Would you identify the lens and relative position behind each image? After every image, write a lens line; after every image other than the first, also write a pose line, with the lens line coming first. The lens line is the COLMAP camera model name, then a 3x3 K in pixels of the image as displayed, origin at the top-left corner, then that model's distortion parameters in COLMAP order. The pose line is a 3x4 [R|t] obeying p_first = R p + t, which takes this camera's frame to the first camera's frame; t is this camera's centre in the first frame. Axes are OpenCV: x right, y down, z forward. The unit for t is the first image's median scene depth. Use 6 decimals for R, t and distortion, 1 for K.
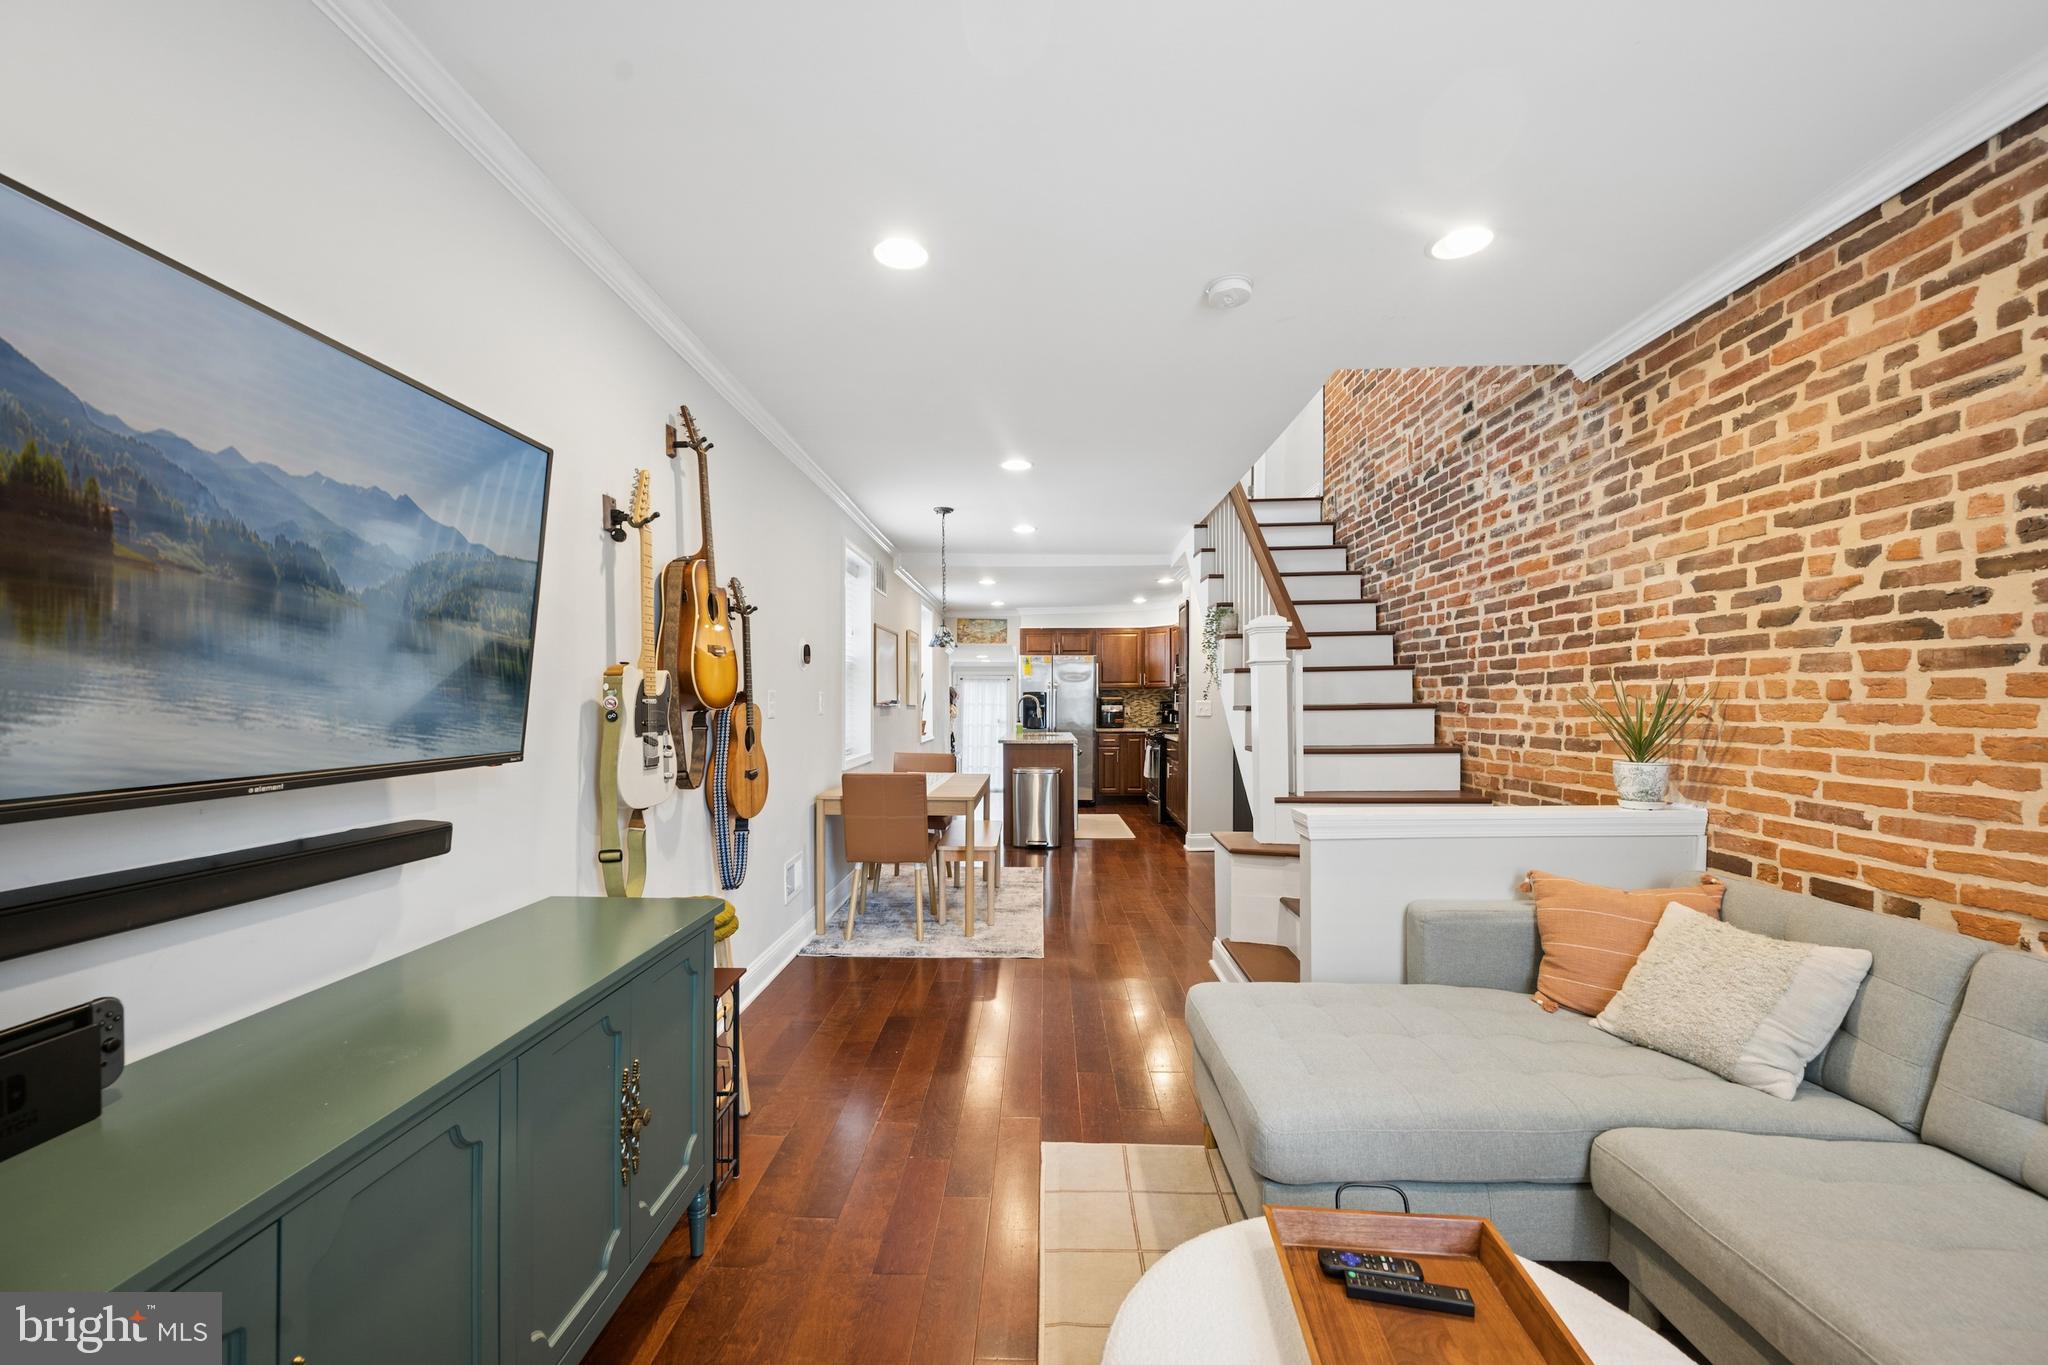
lens RADIAL K [[822.4, 0, 1018.6], [0, 822.4, 715.5], [0, 0, 1]] dist [-0.002302, 0.000298]
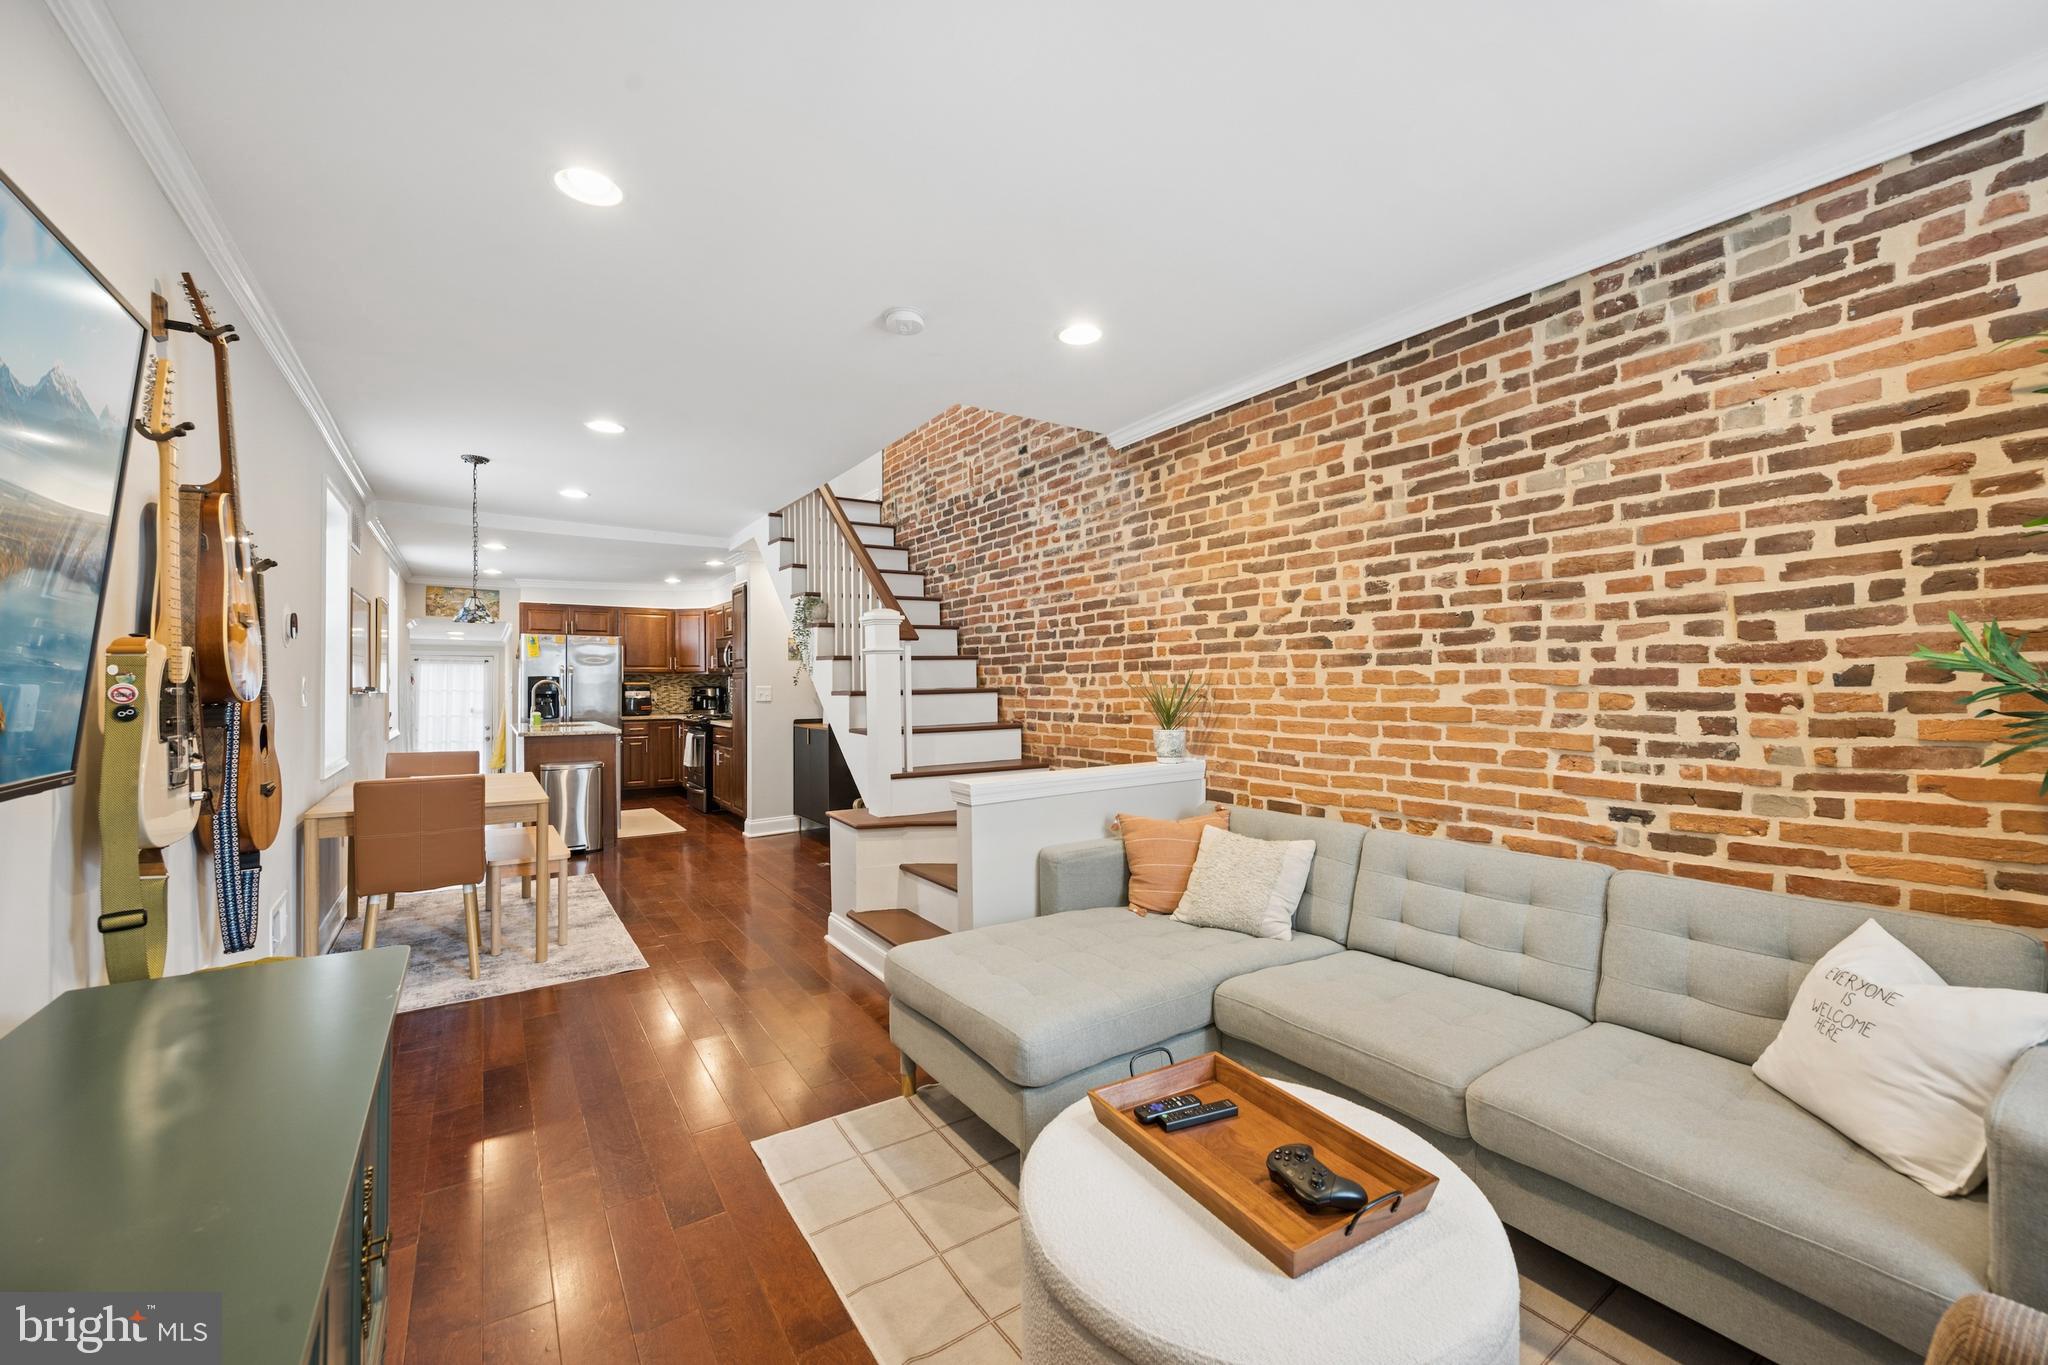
lens RADIAL K [[805.5, 0, 1029.5], [0, 805.5, 682.8], [0, 0, 1]] dist [-0.001181, -0.000088]
pose [[0.809100, -0.000471, 0.587671, -0.198145], [0.012802, 0.999777, -0.016824, -0.002621], [-0.587532, 0.021135, 0.808925, 0.019956]]
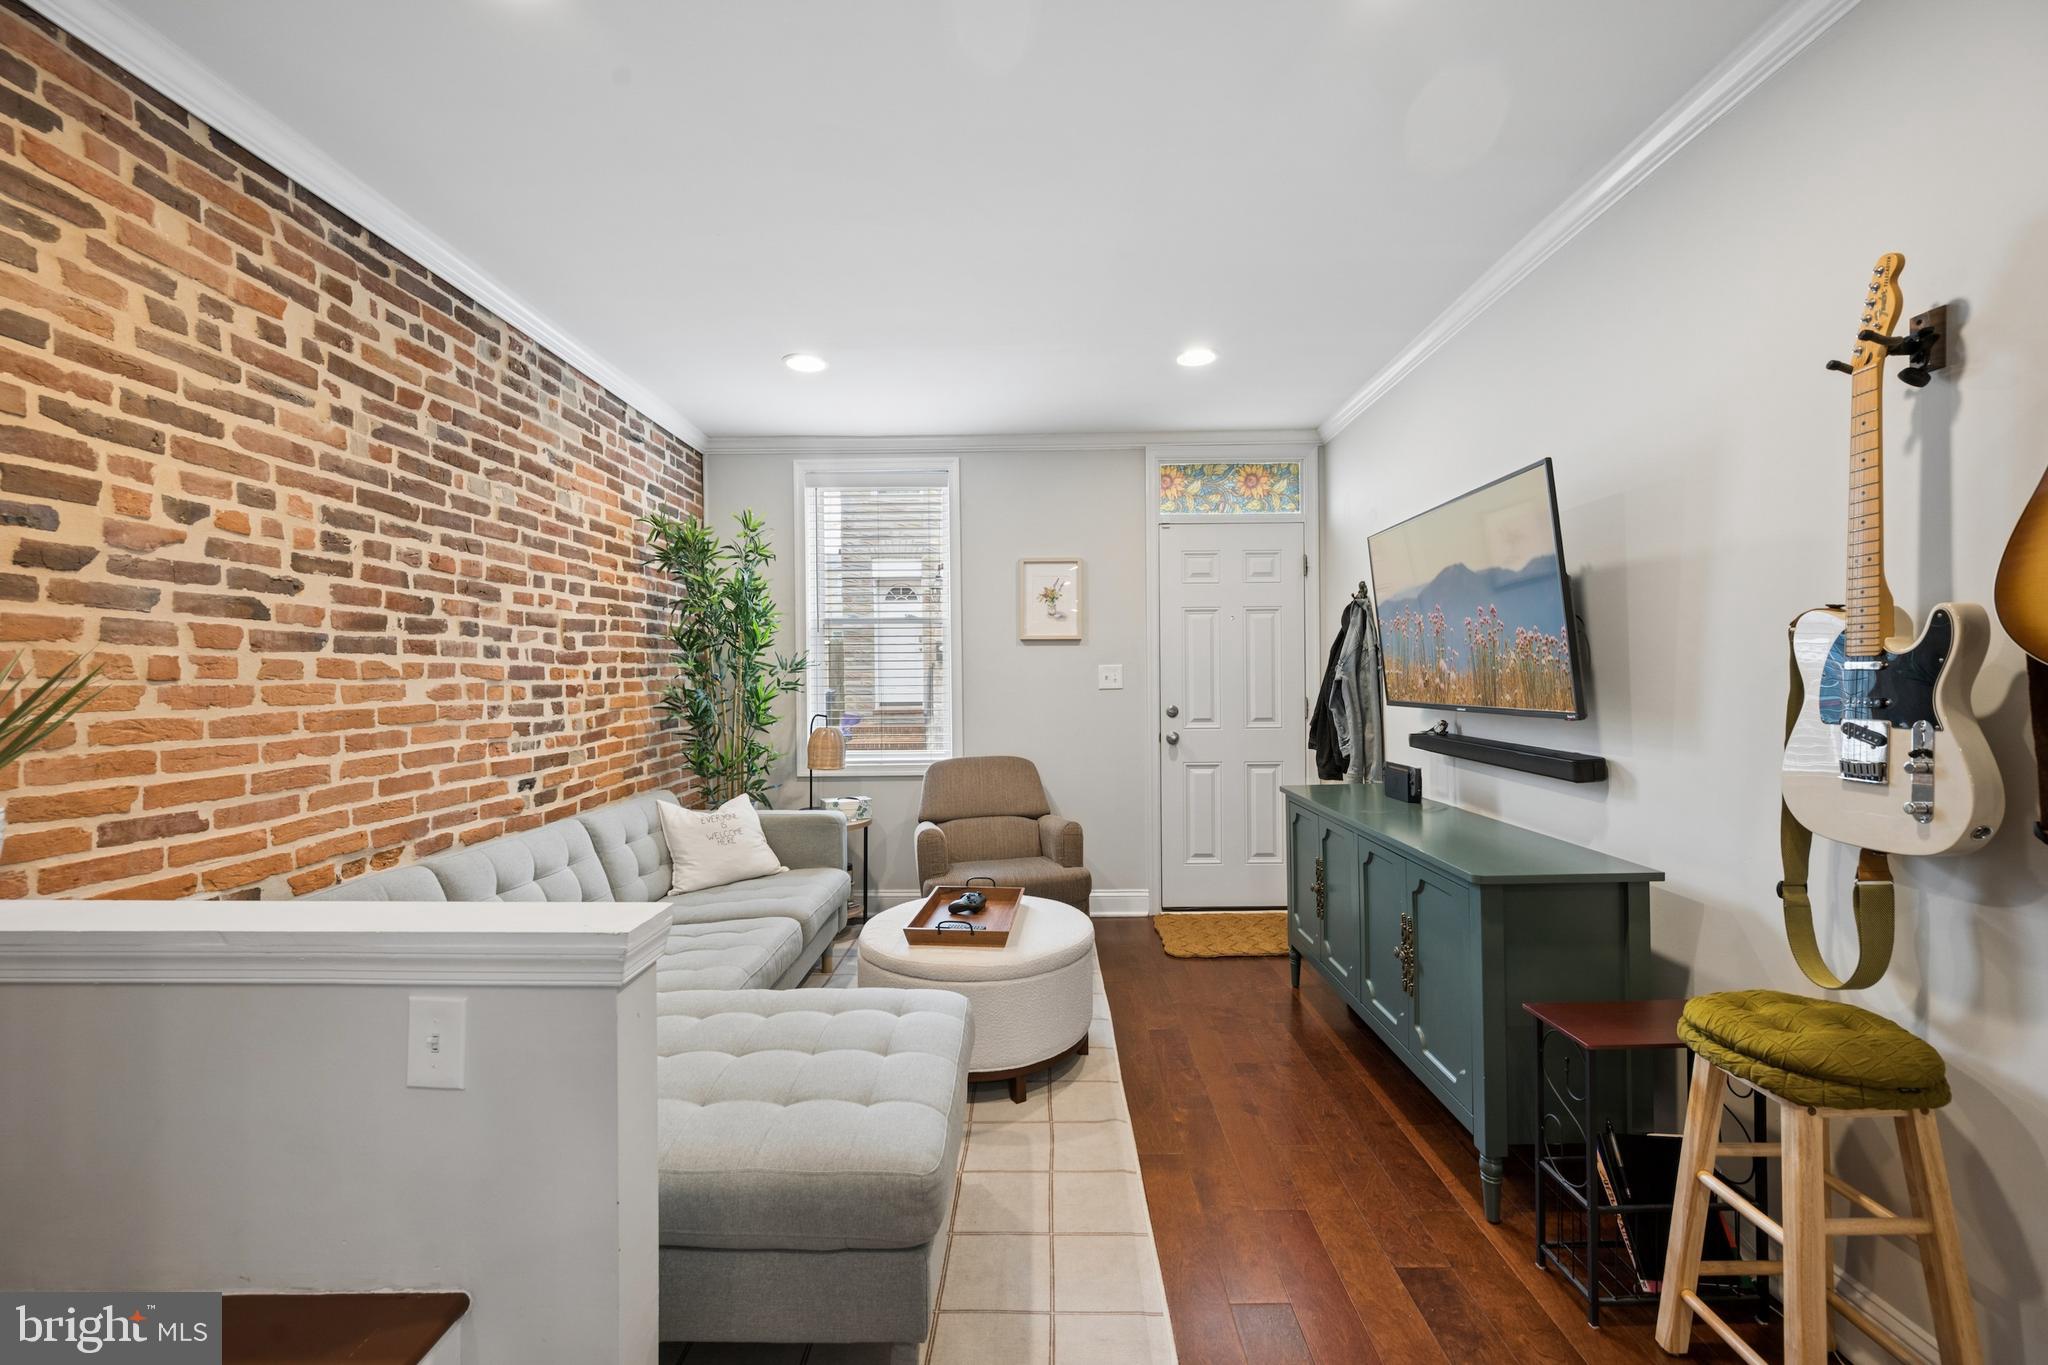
lens RADIAL K [[817.3, 0, 1024.4], [0, 817.3, 675.6], [0, 0, 1]] dist [-0.001728, 0.000721]
pose [[-0.999922, 0.008459, -0.009210, 0.110335], [0.008313, 0.999840, 0.015820, -0.019602], [0.009342, 0.015742, -0.999832, 1.183484]]
